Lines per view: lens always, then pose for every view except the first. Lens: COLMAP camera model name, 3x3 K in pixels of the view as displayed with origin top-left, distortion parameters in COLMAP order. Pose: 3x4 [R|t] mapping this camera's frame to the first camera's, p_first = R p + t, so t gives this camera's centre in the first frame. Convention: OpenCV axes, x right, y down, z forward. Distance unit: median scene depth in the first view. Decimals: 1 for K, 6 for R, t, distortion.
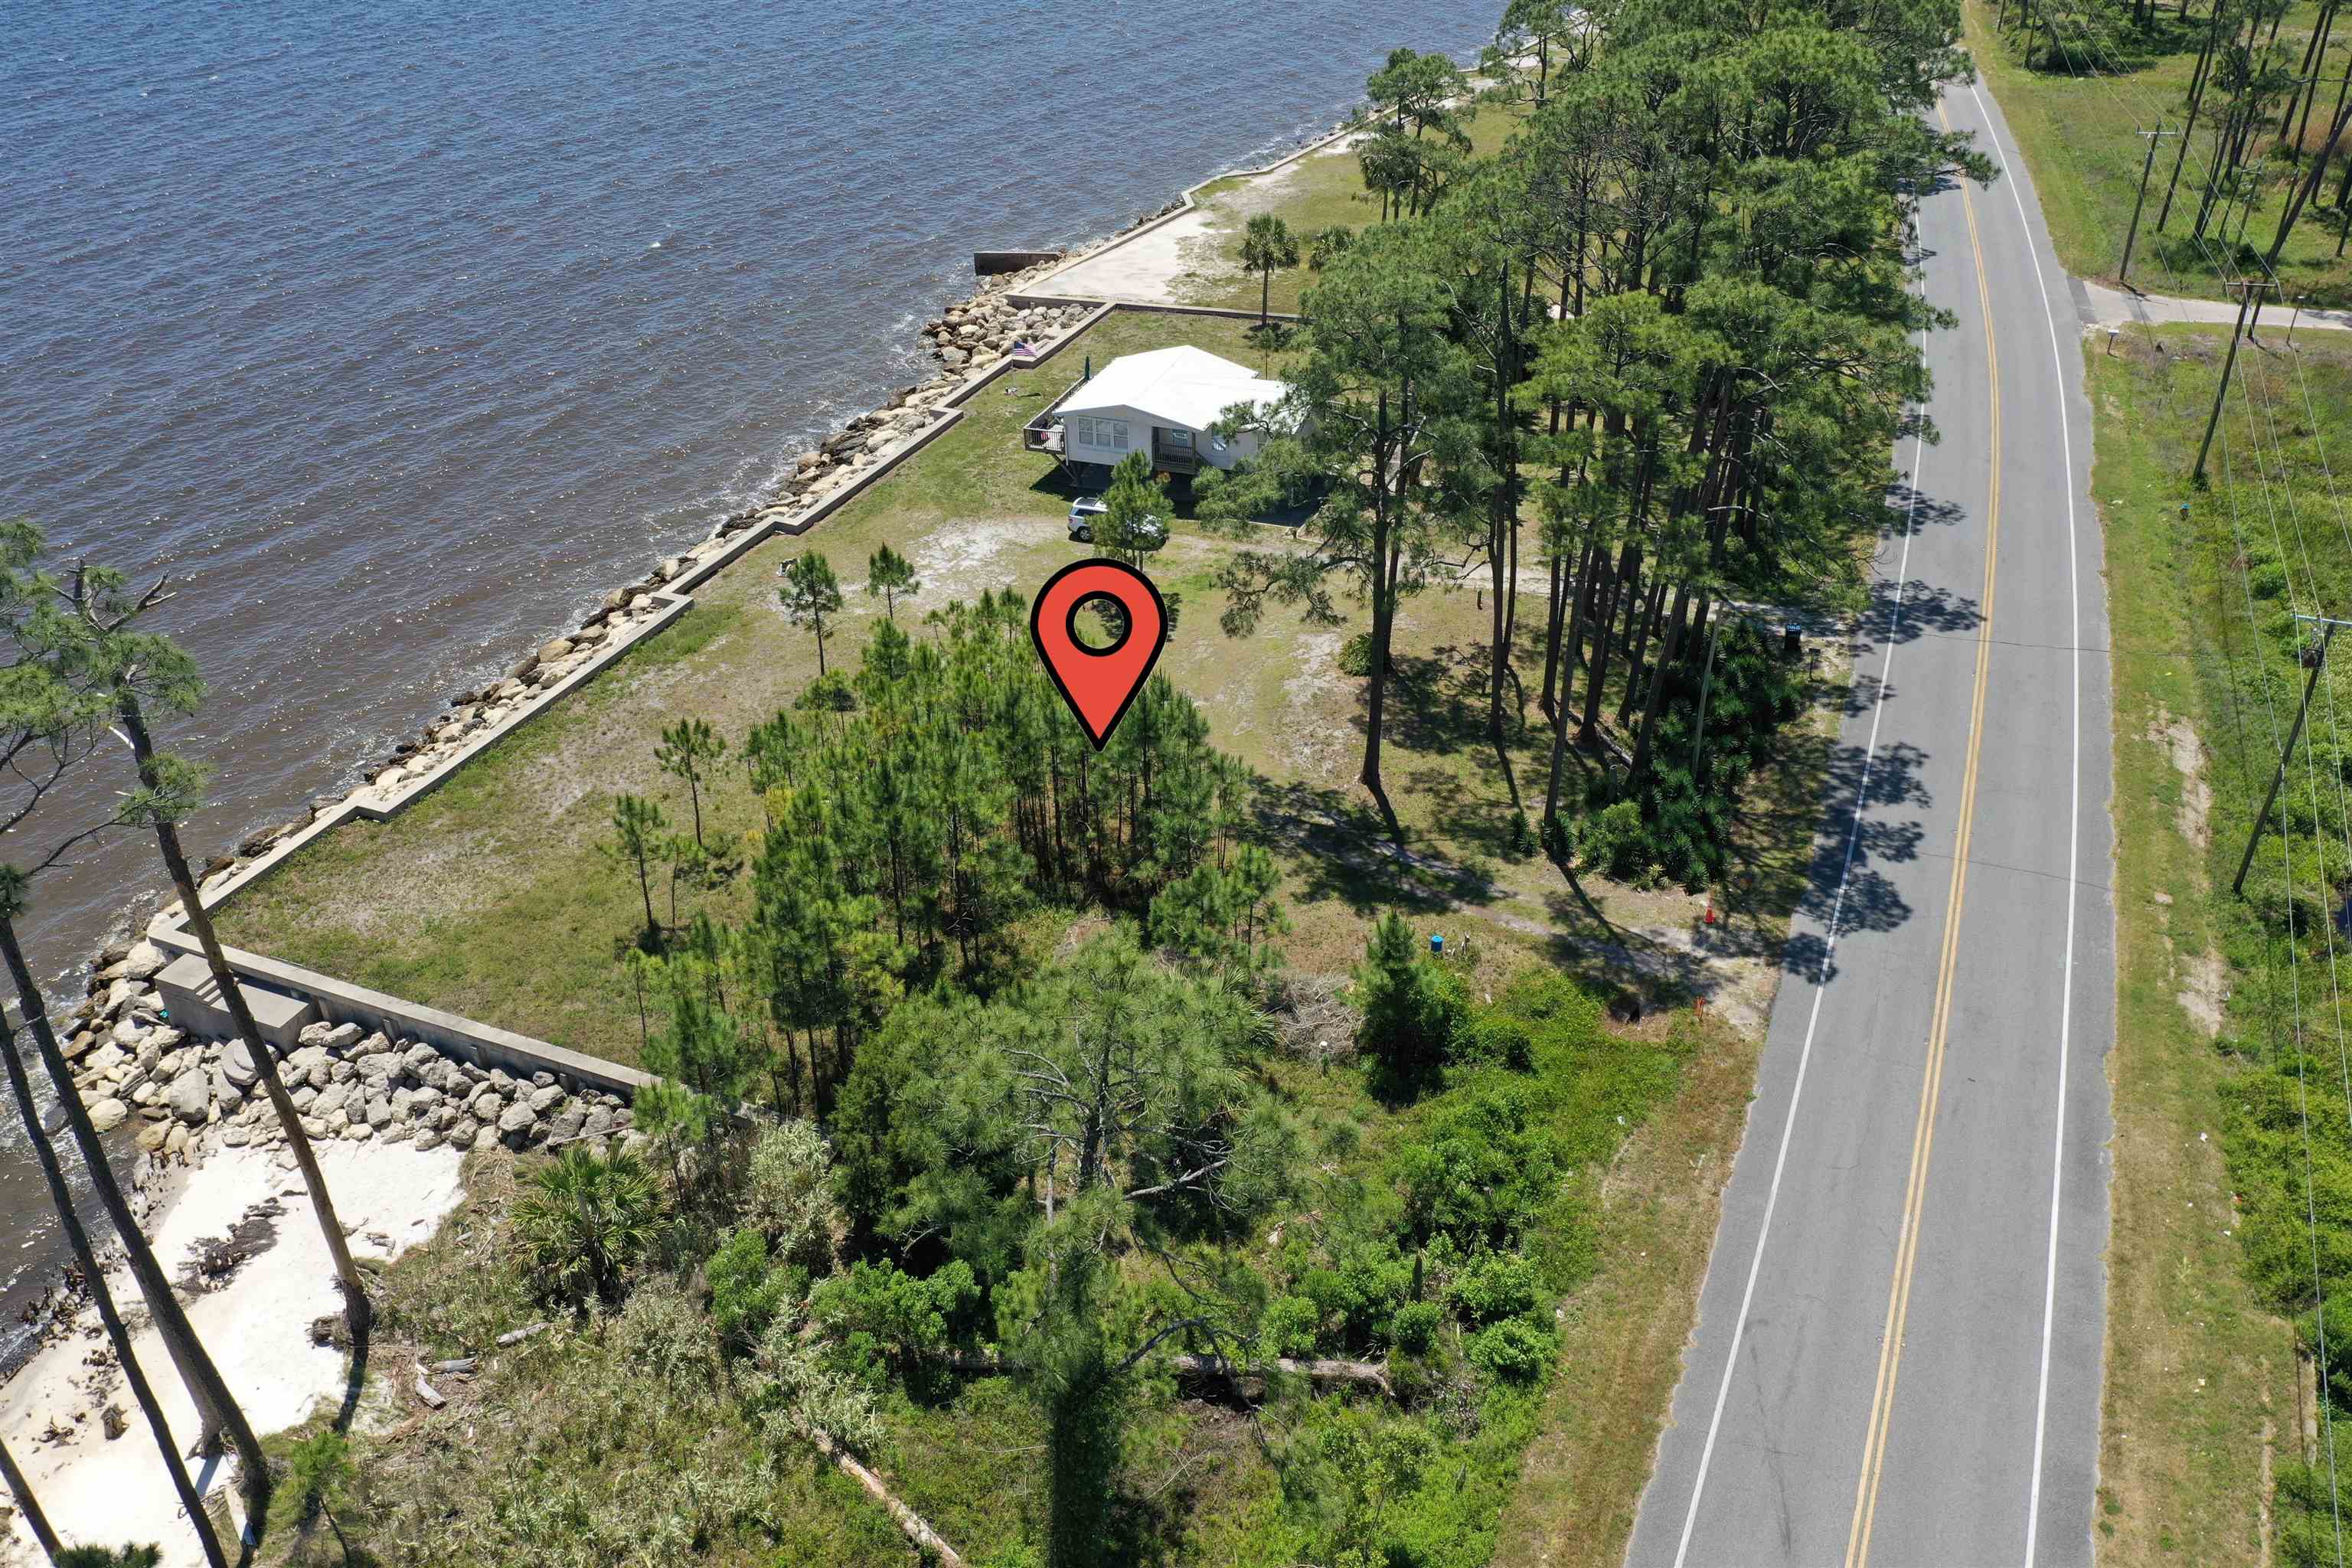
lens RADIAL K [[1851.0, 0, 1172.5], [0, 1851.0, 770.2], [0, 0, 1]] dist [-0.001502, 0.014235]
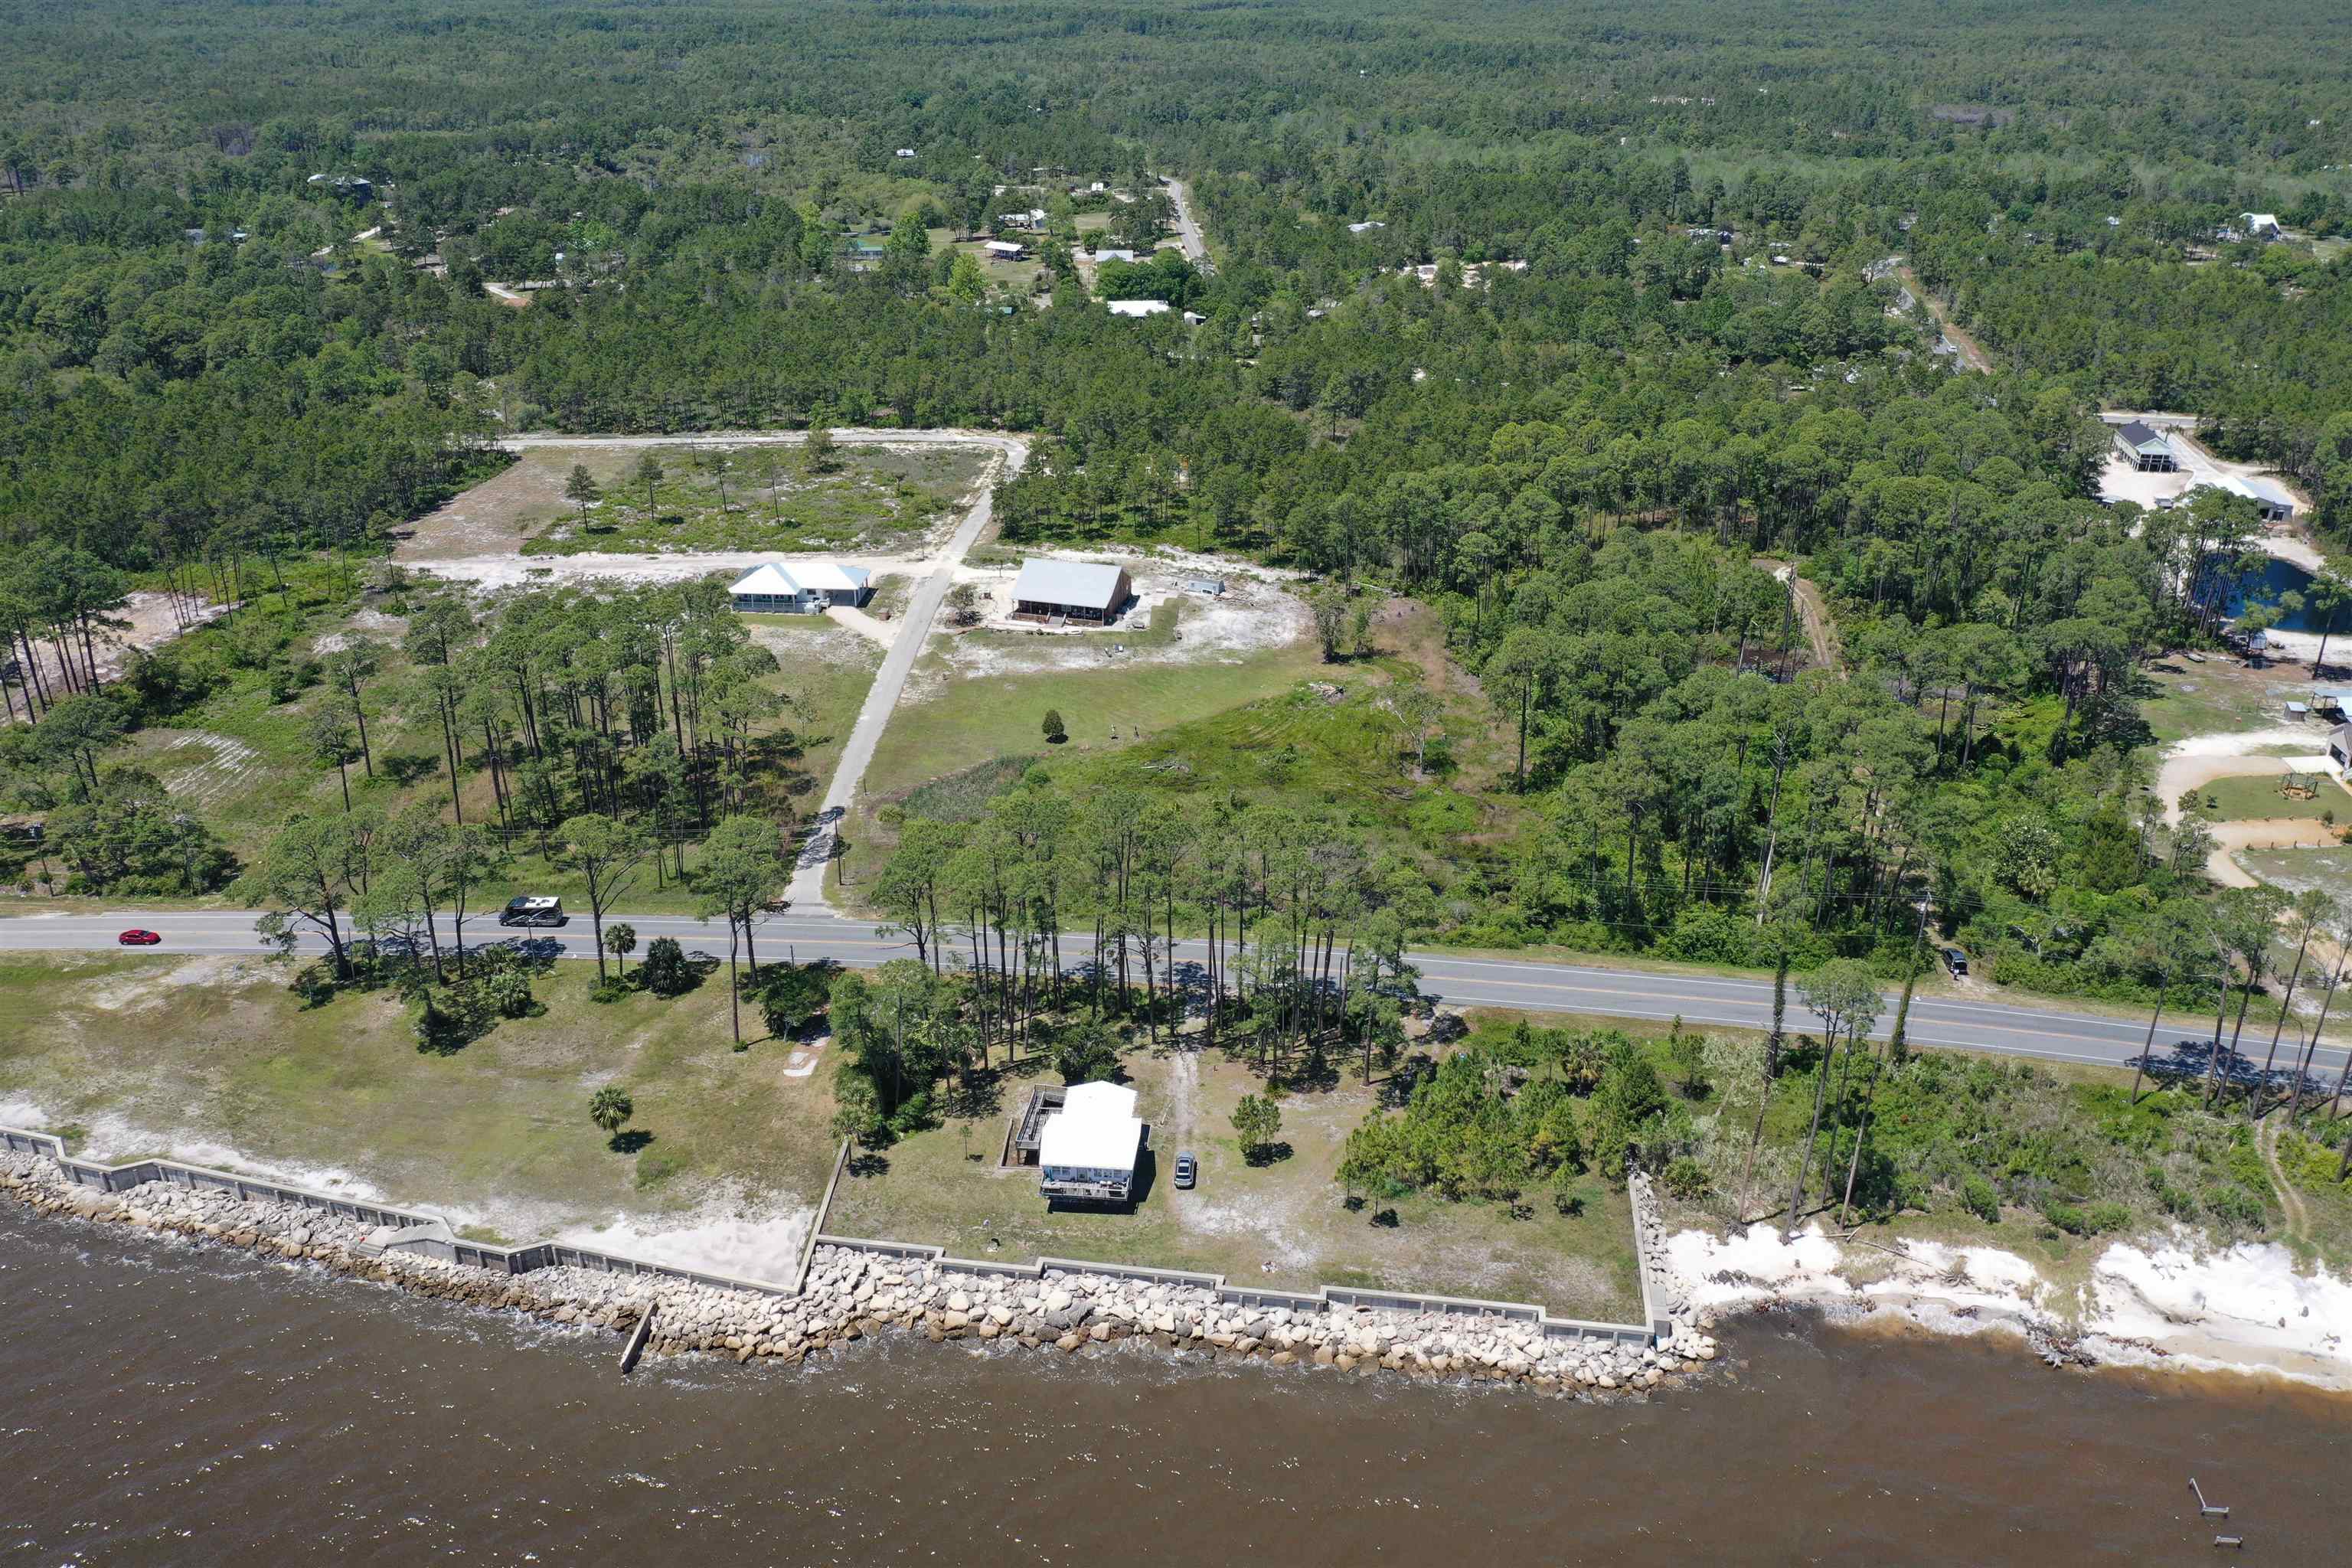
lens RADIAL K [[1869.3, 0, 1178.4], [0, 1869.3, 791.3], [0, 0, 1]] dist [0.009505, 0.002220]
pose [[-0.256877, -0.396353, 0.881430, -2.313650], [0.509958, 0.719141, 0.471995, -1.940740], [-0.820949, 0.570736, 0.017393, 1.047398]]
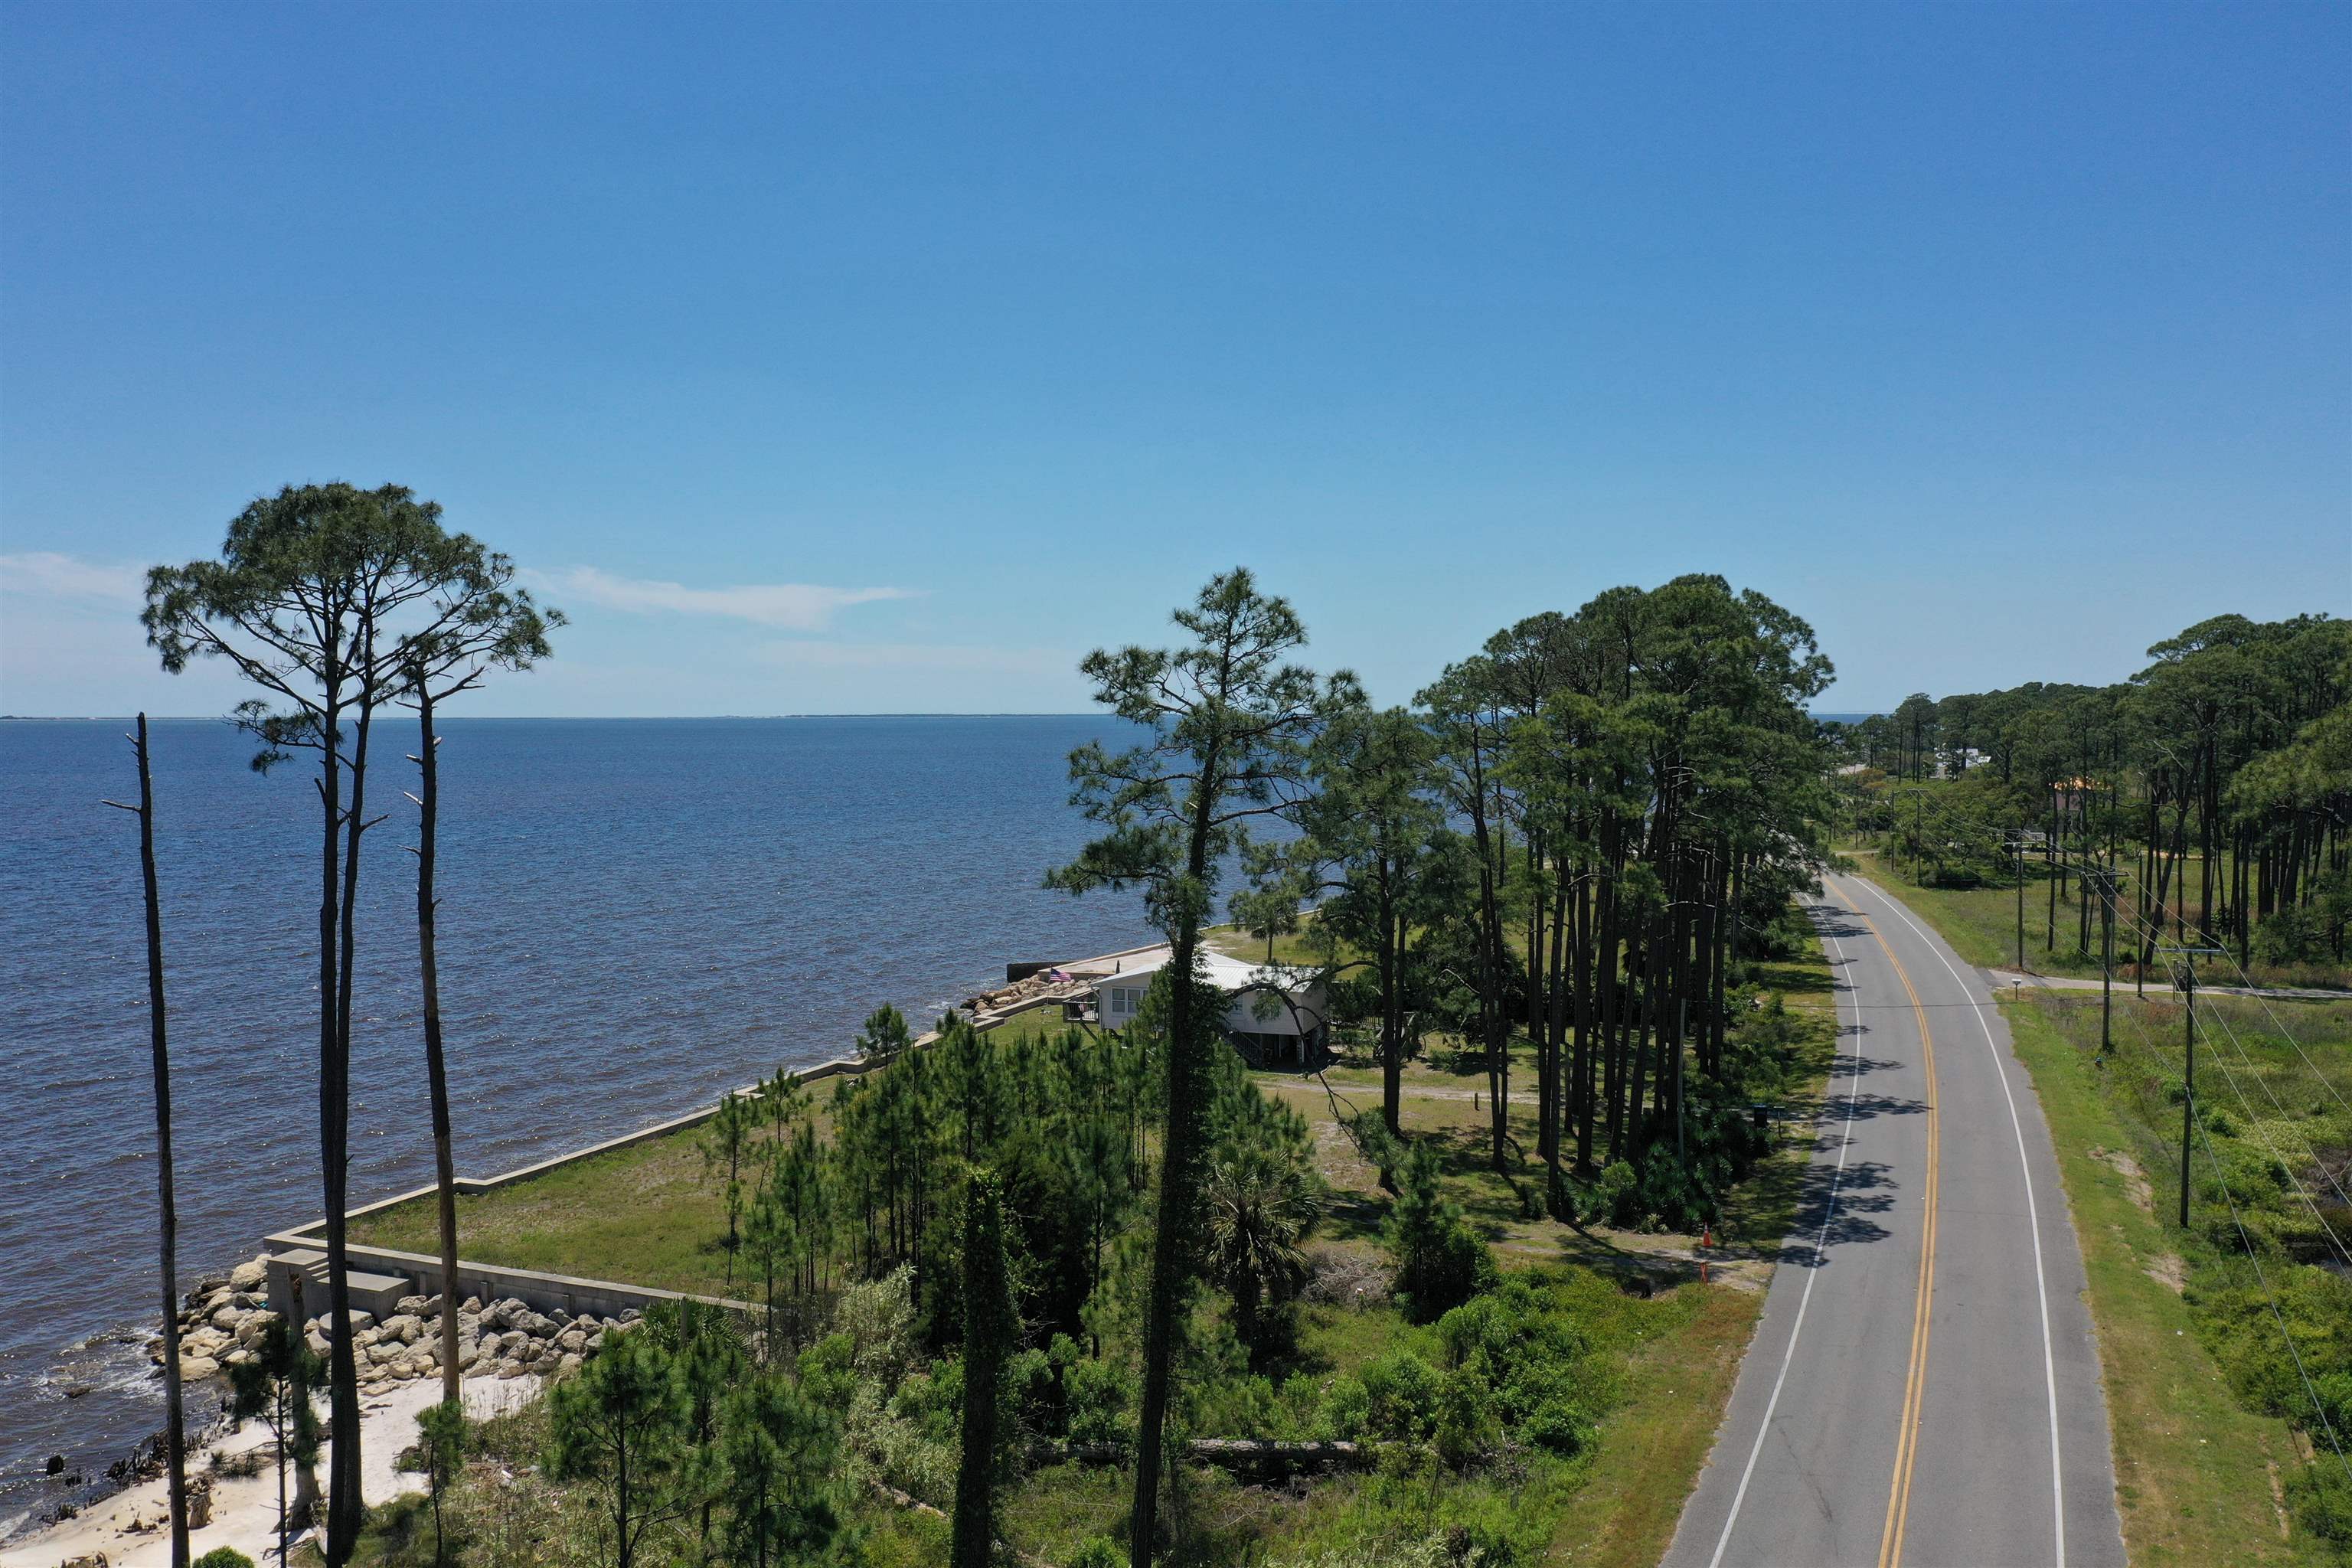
lens RADIAL K [[1851.0, 0, 1172.5], [0, 1851.0, 770.2], [0, 0, 1]] dist [-0.001502, 0.014235]
pose [[0.999884, 0.013592, 0.006941, -0.034816], [-0.008340, 0.867504, -0.497360, 0.377403], [-0.012781, 0.497244, 0.867516, -0.075889]]
